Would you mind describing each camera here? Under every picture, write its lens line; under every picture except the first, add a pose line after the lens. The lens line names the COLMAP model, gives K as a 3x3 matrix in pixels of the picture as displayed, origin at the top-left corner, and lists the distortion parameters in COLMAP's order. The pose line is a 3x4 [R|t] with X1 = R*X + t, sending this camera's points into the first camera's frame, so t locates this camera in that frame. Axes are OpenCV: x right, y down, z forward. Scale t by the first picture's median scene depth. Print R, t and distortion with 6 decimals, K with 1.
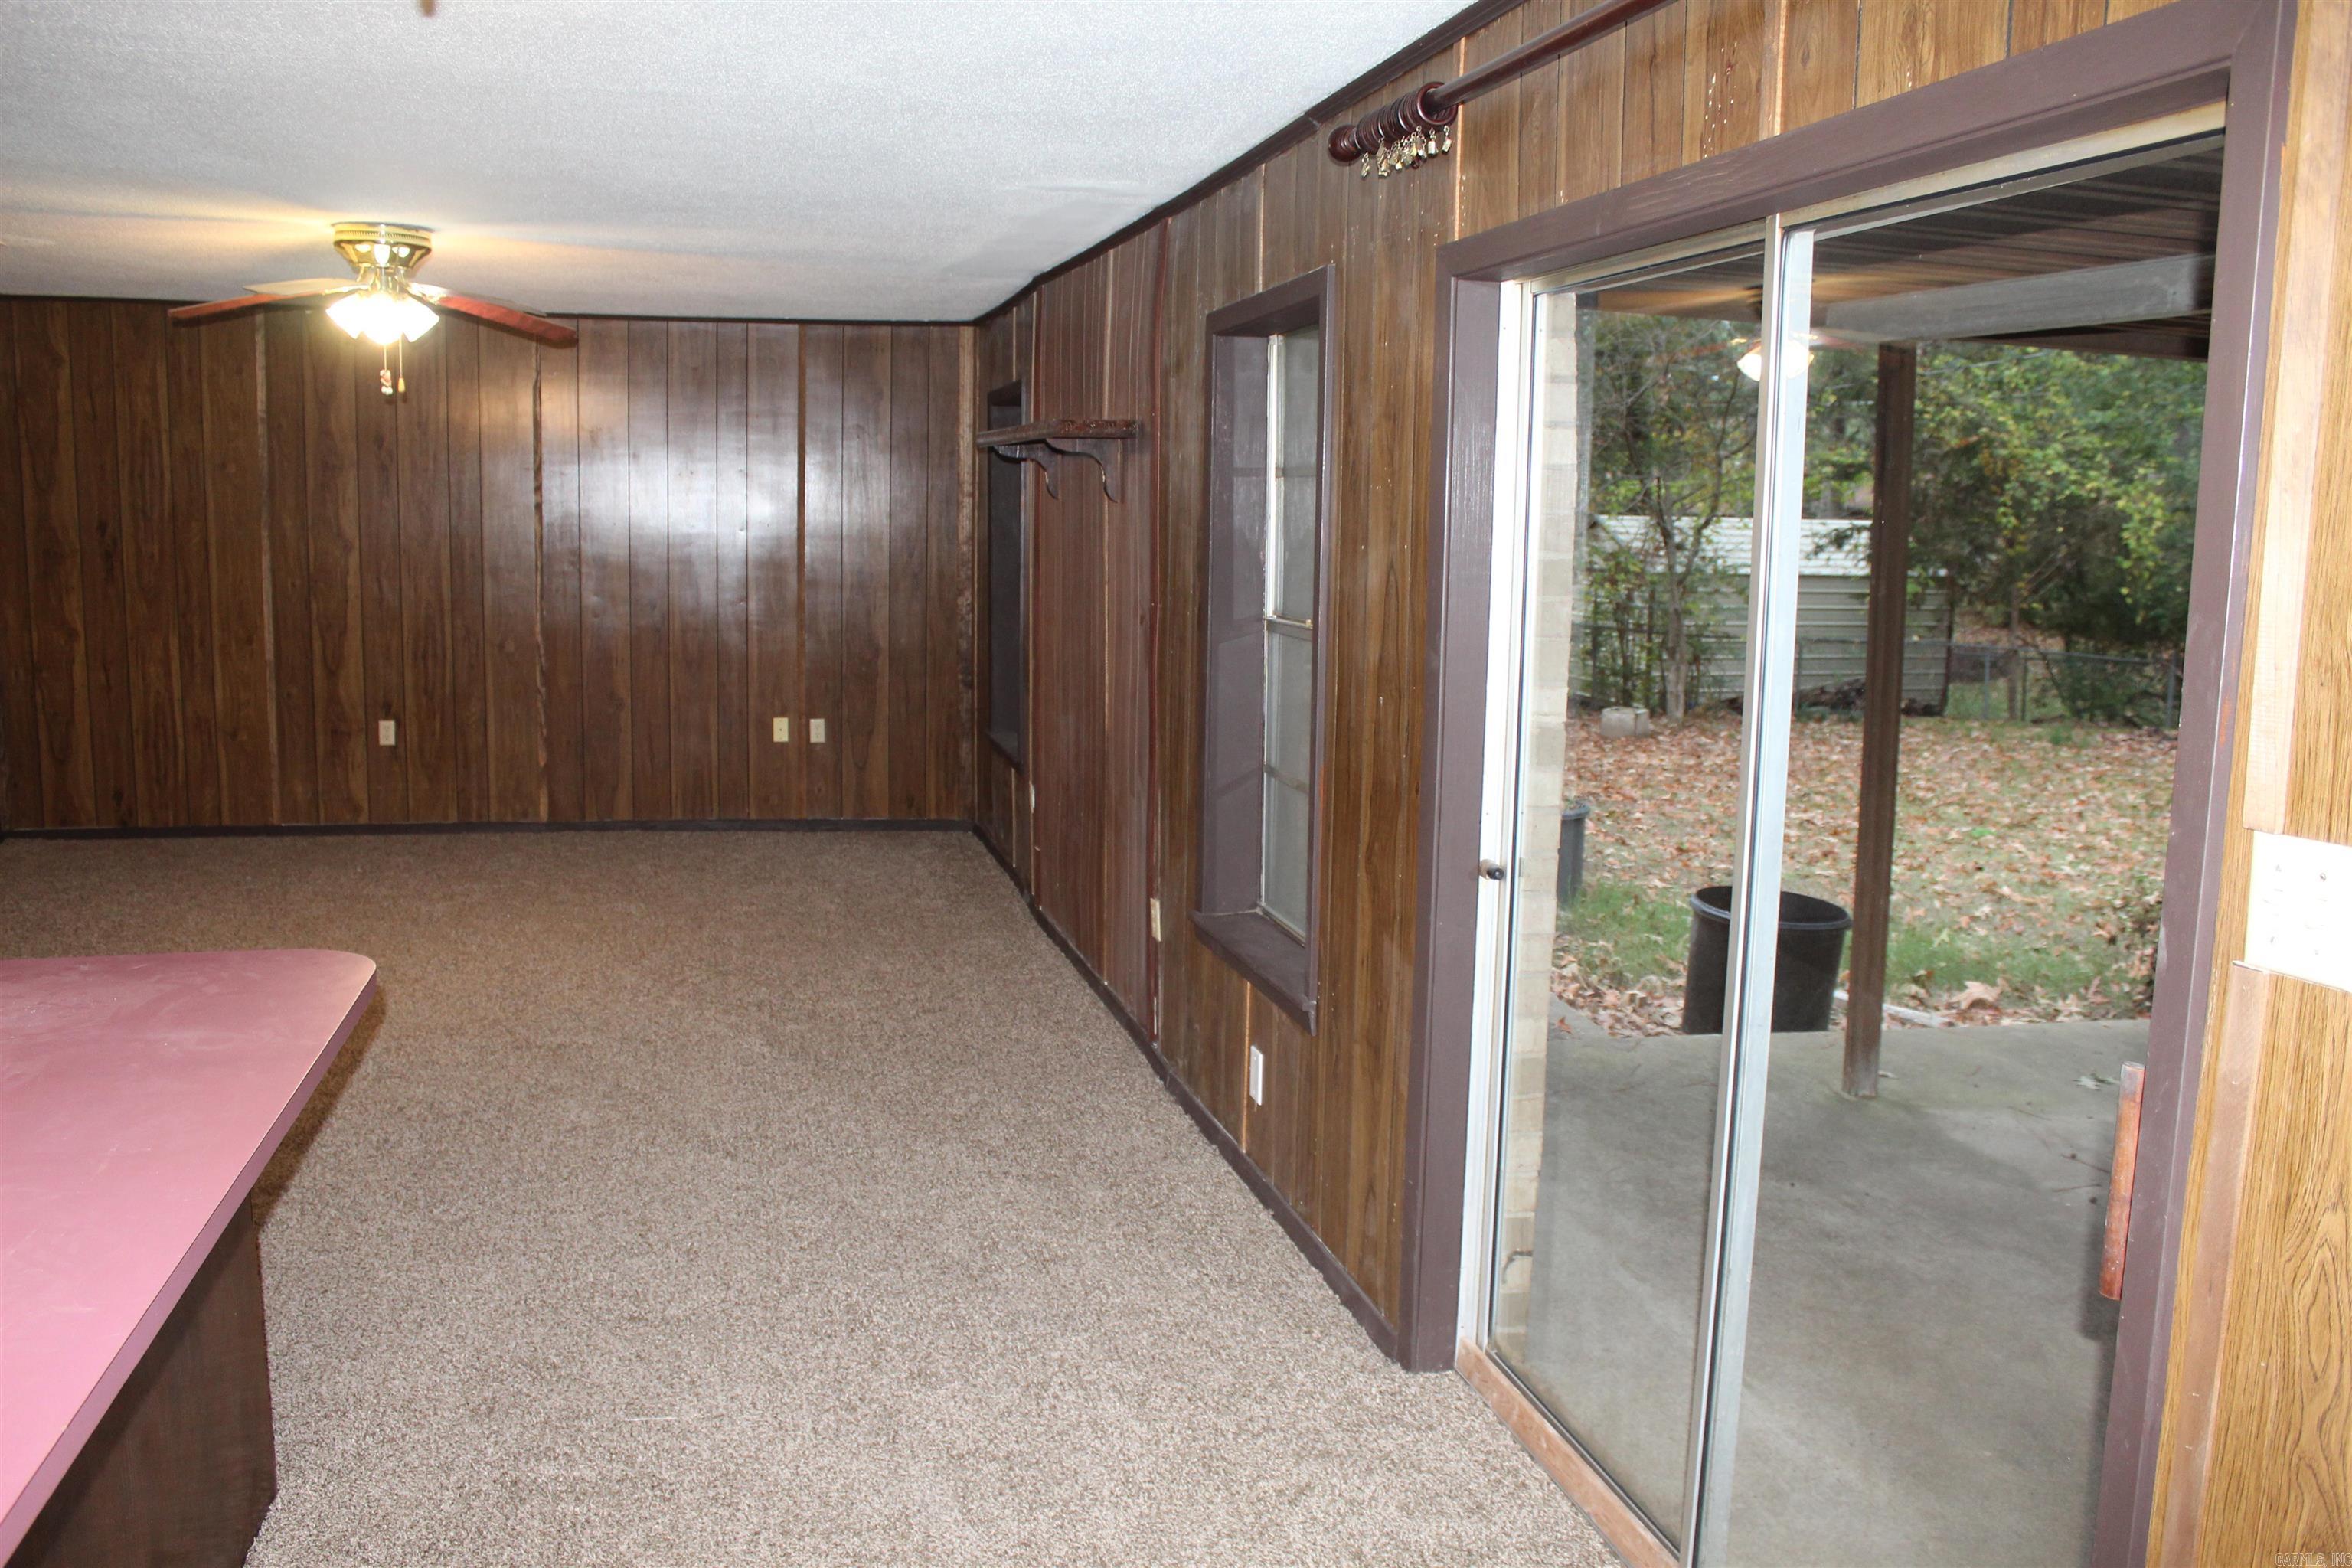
lens RADIAL K [[1980.9, 0, 1176.0], [0, 1980.9, 784.0], [0, 0, 1]] dist [-0.121846, 0.100199]
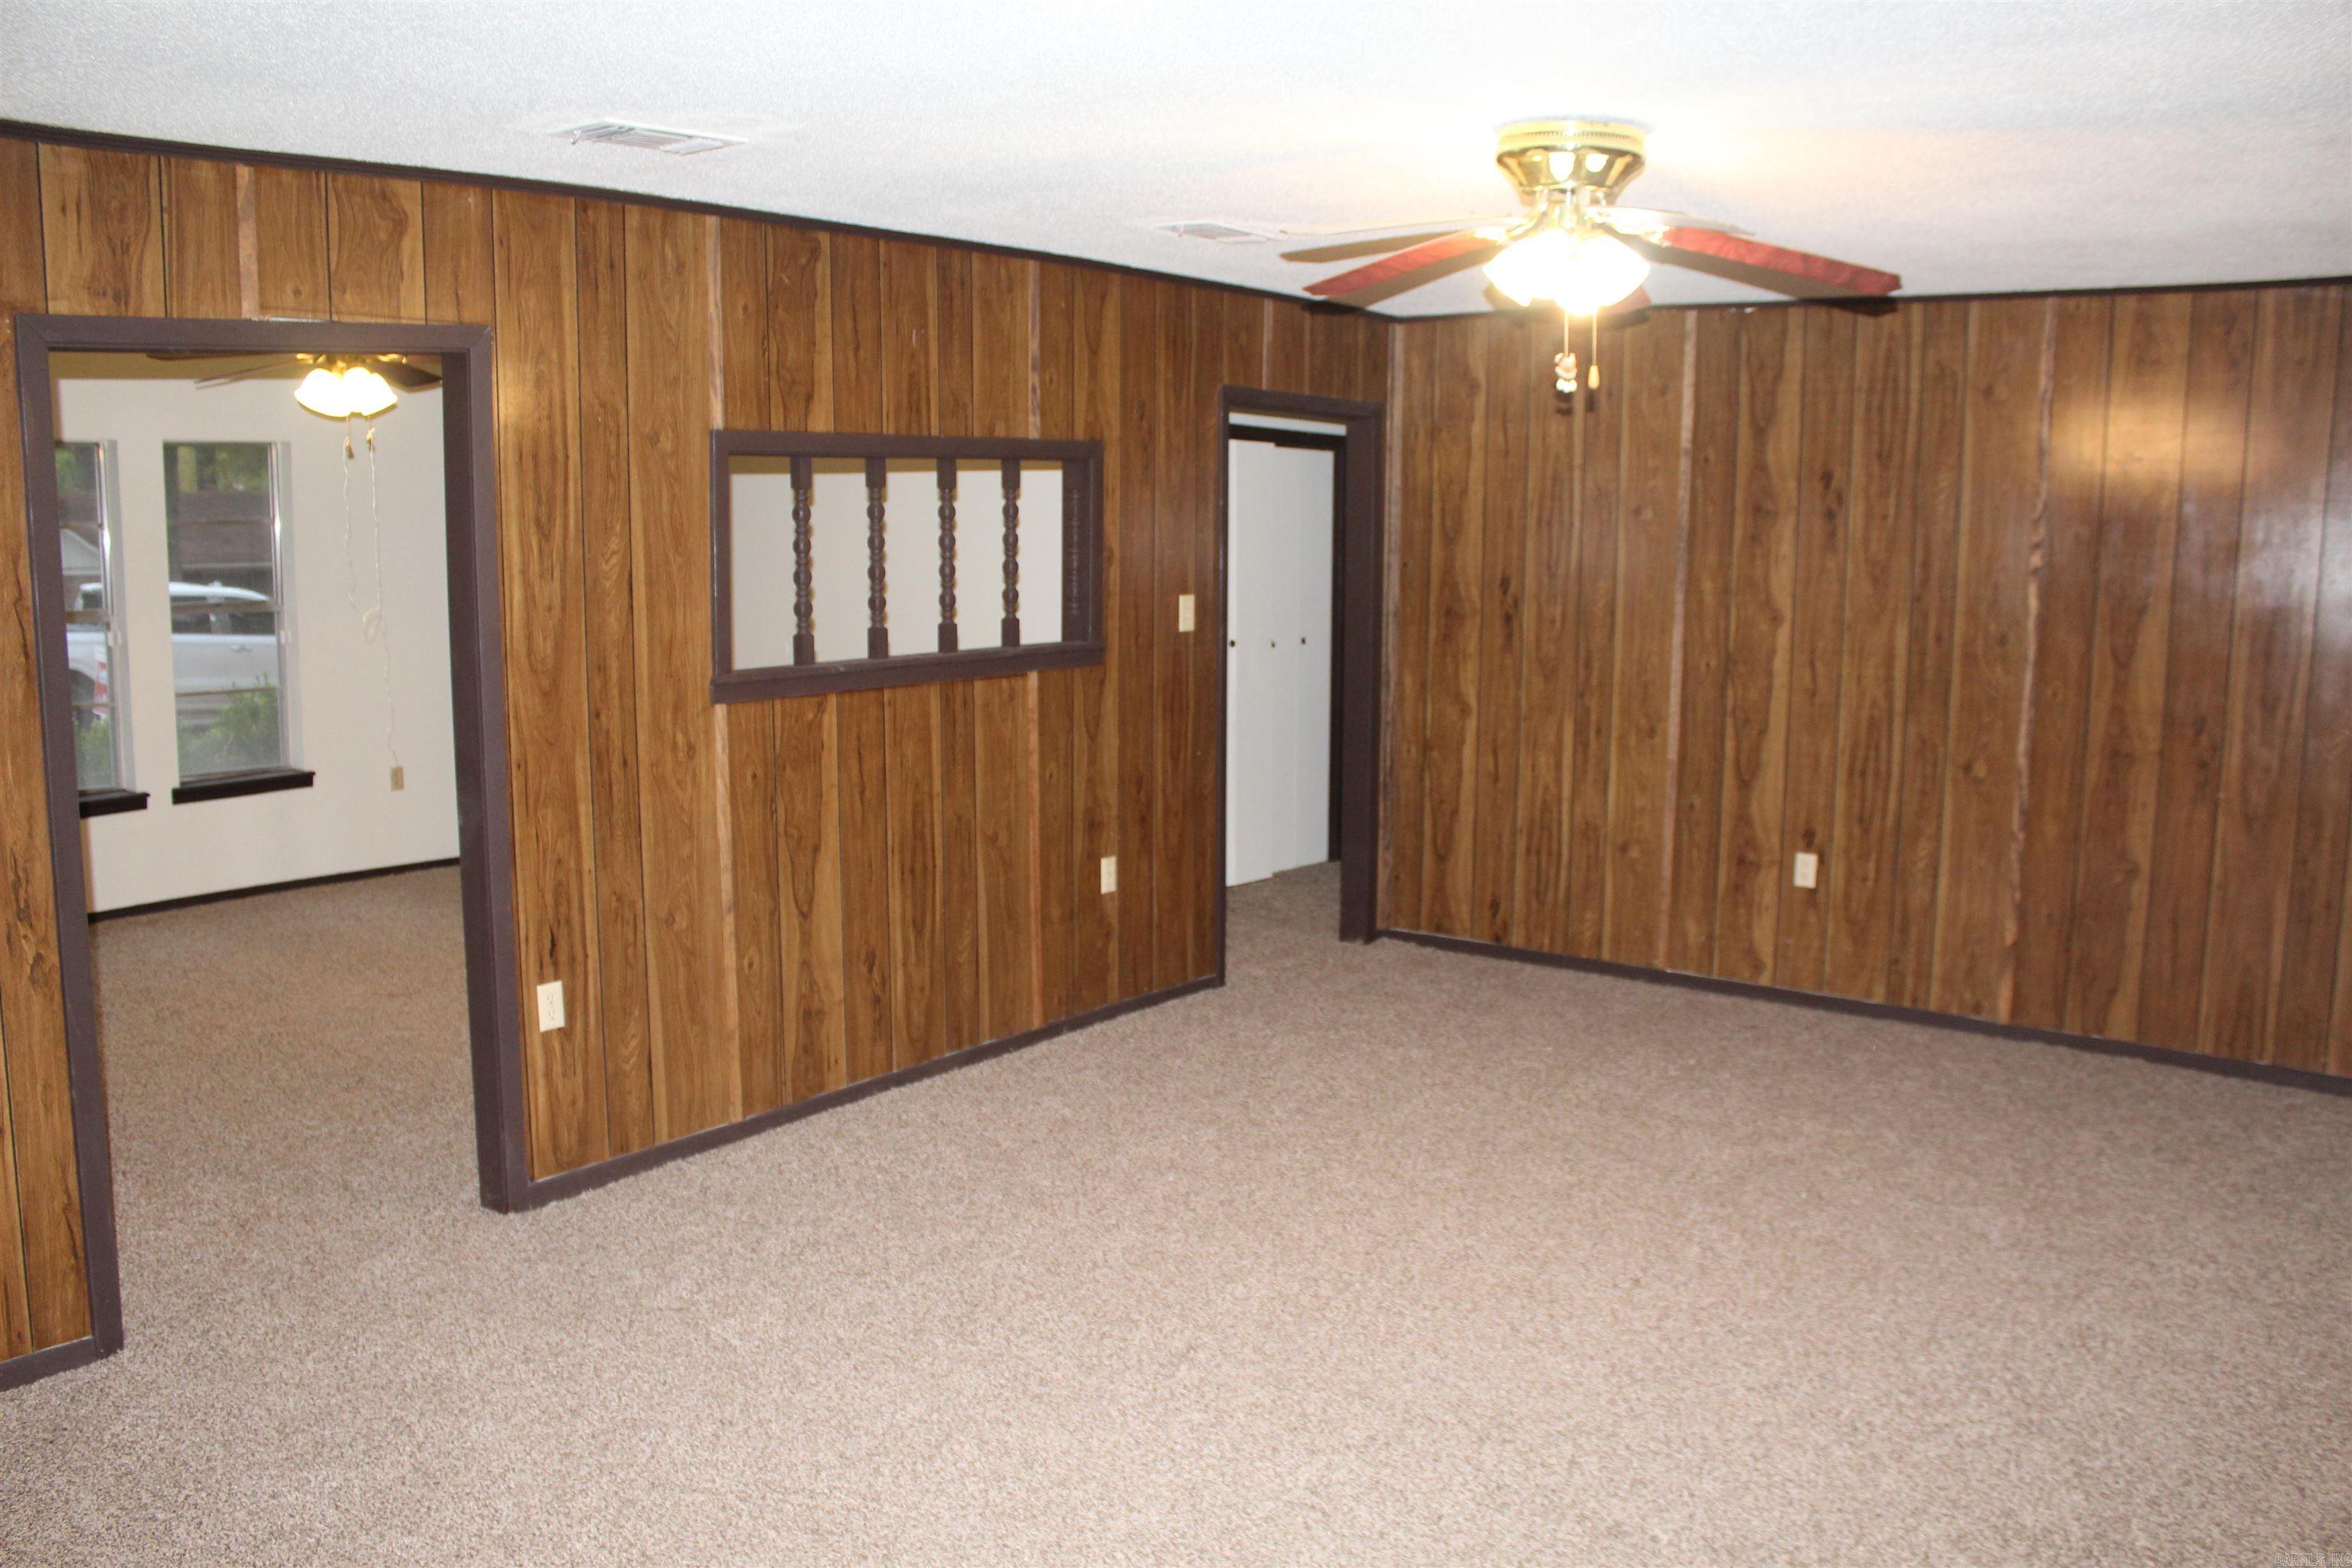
lens RADIAL K [[1980.9, 0, 1176.0], [0, 1980.9, 784.0], [0, 0, 1]] dist [-0.121846, 0.100199]
pose [[0.641316, 0.090956, -0.761866, 0.007453], [-0.112684, 0.993347, 0.023738, -0.050677], [0.758957, 0.070627, 0.647299, 0.338082]]
